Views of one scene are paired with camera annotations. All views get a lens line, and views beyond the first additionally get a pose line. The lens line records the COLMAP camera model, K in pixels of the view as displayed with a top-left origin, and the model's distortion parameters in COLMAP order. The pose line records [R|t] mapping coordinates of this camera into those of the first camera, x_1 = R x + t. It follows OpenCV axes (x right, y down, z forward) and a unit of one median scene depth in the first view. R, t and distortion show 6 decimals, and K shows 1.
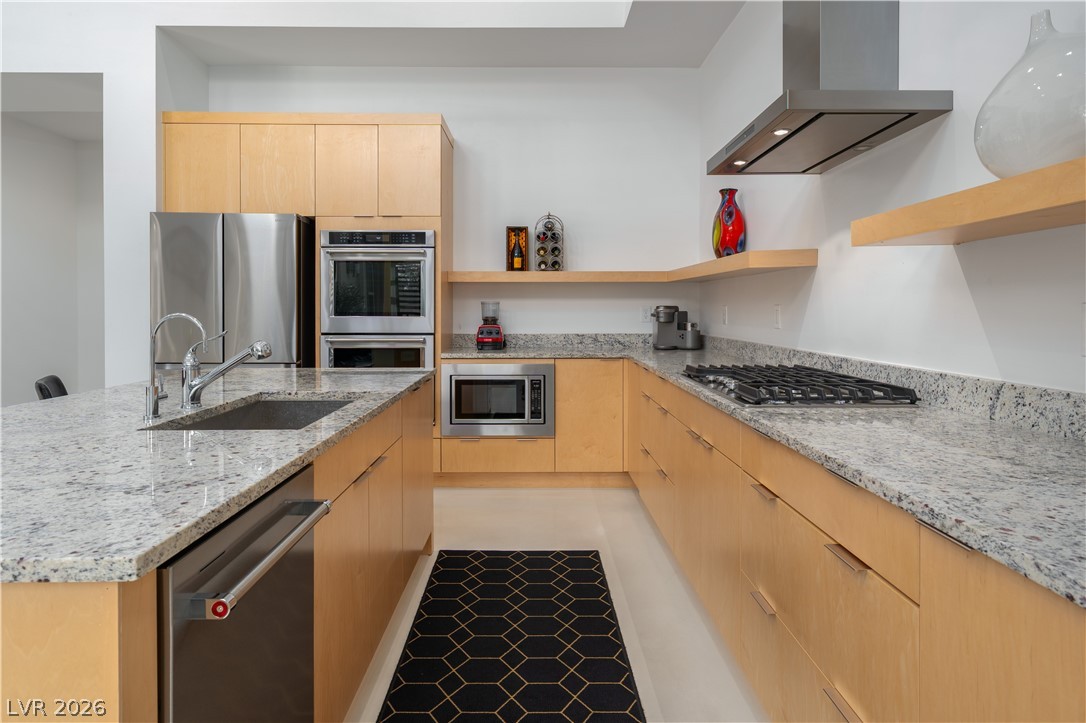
lens RADIAL K [[643.1, 0, 540.0], [0, 643.1, 315.7], [0, 0, 1]] dist [0.001265, -0.001997]
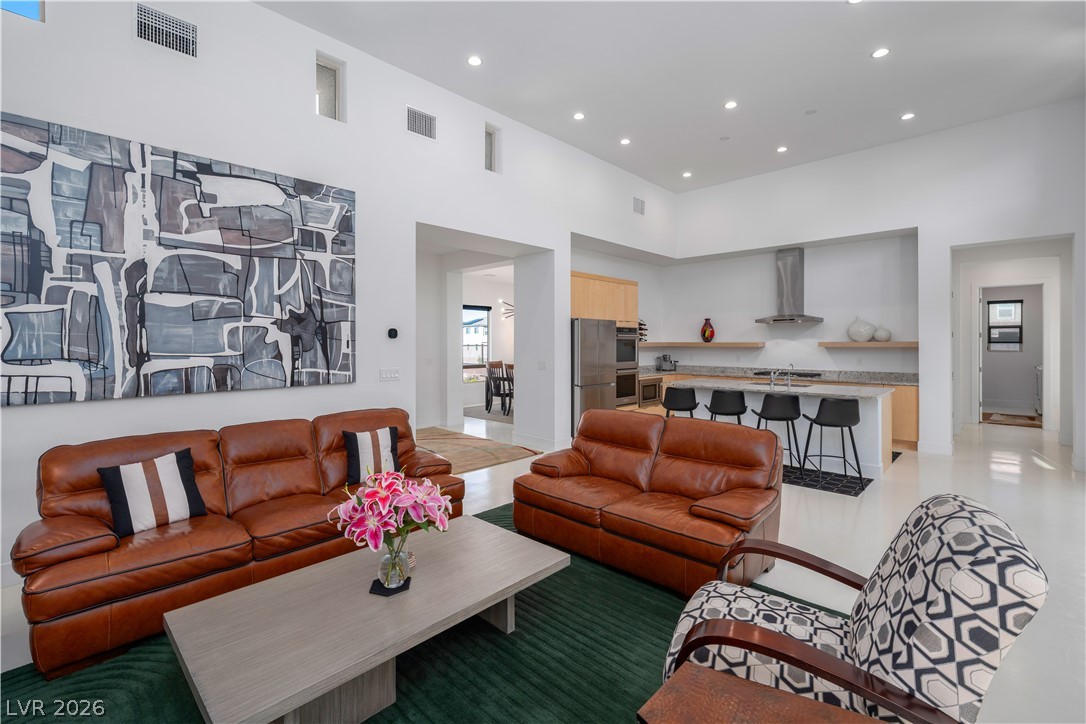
lens RADIAL K [[468.7, 0, 541.7], [0, 468.7, 343.1], [0, 0, 1]] dist [0.002669, -0.000744]
pose [[0.702684, -0.002214, 0.711499, -1.949701], [0.010160, 0.999924, -0.006922, -0.068195], [-0.711429, 0.012093, 0.702653, -0.046223]]
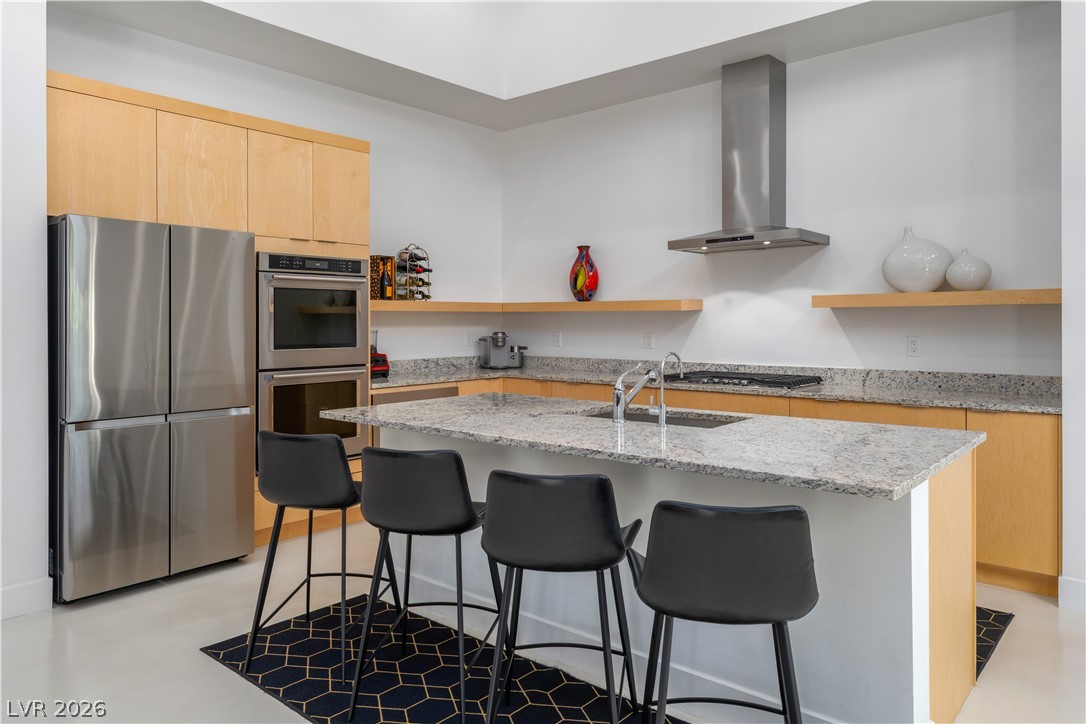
lens RADIAL K [[727.2, 0, 547.0], [0, 727.2, 327.2], [0, 0, 1]] dist [-0.001562, 0.009160]
pose [[0.655627, -0.009109, 0.755030, -0.909682], [0.012055, 0.999926, 0.001595, -0.030271], [-0.754989, 0.008056, 0.655688, 0.063754]]
